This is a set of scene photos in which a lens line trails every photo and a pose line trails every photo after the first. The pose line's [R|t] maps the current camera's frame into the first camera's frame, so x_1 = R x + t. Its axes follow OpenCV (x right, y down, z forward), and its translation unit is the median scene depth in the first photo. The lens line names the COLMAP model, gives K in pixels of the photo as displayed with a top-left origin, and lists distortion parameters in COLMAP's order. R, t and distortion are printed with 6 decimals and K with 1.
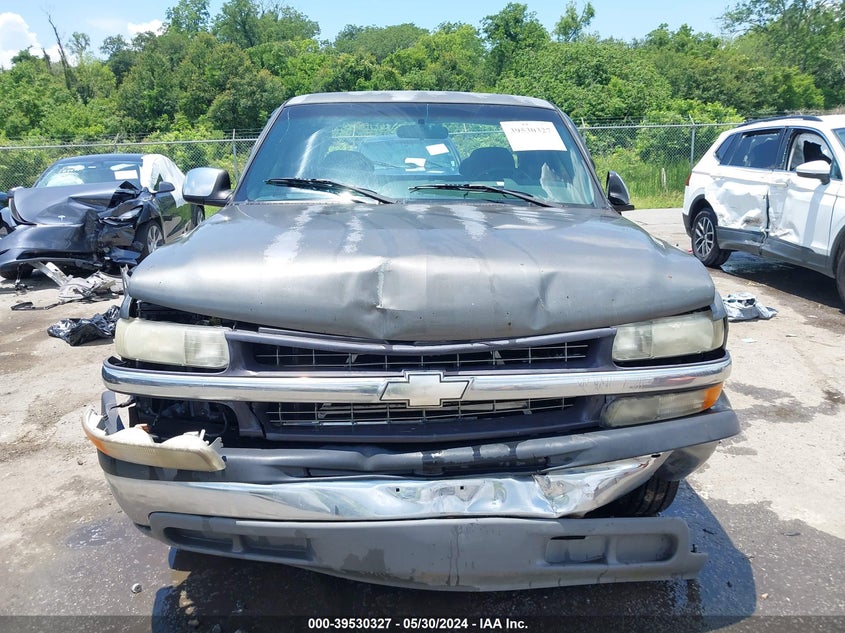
lens RADIAL K [[678.4, 0, 420.9], [0, 678.4, 319.6], [0, 0, 1]] dist [0.004085, -0.016964]
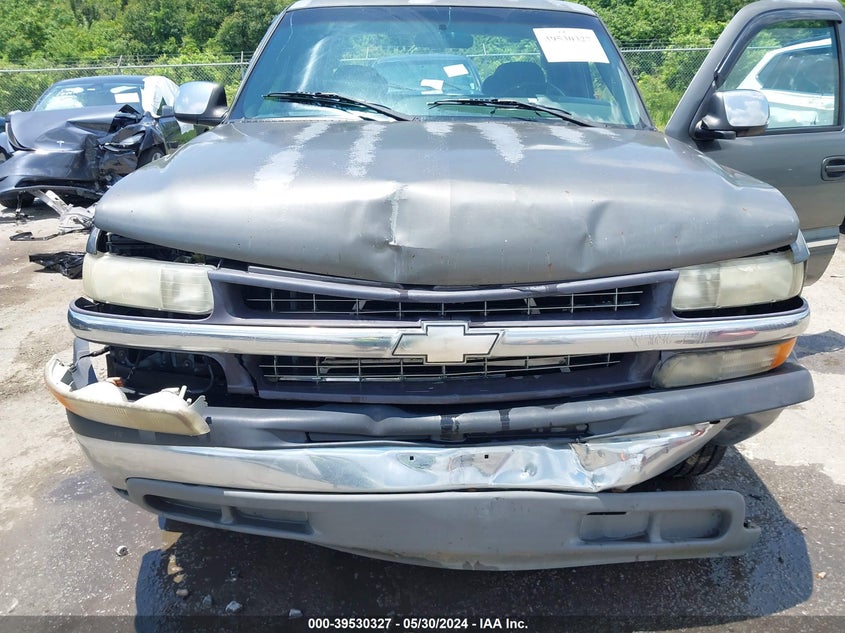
lens RADIAL K [[678.4, 0, 384.2], [0, 678.4, 318.5], [0, 0, 1]] dist [0.004085, -0.016964]
pose [[0.997441, 0.018393, -0.069092, -0.010504], [-0.011652, 0.995242, 0.096738, -0.005600], [0.070543, -0.095685, 0.992909, 0.140055]]
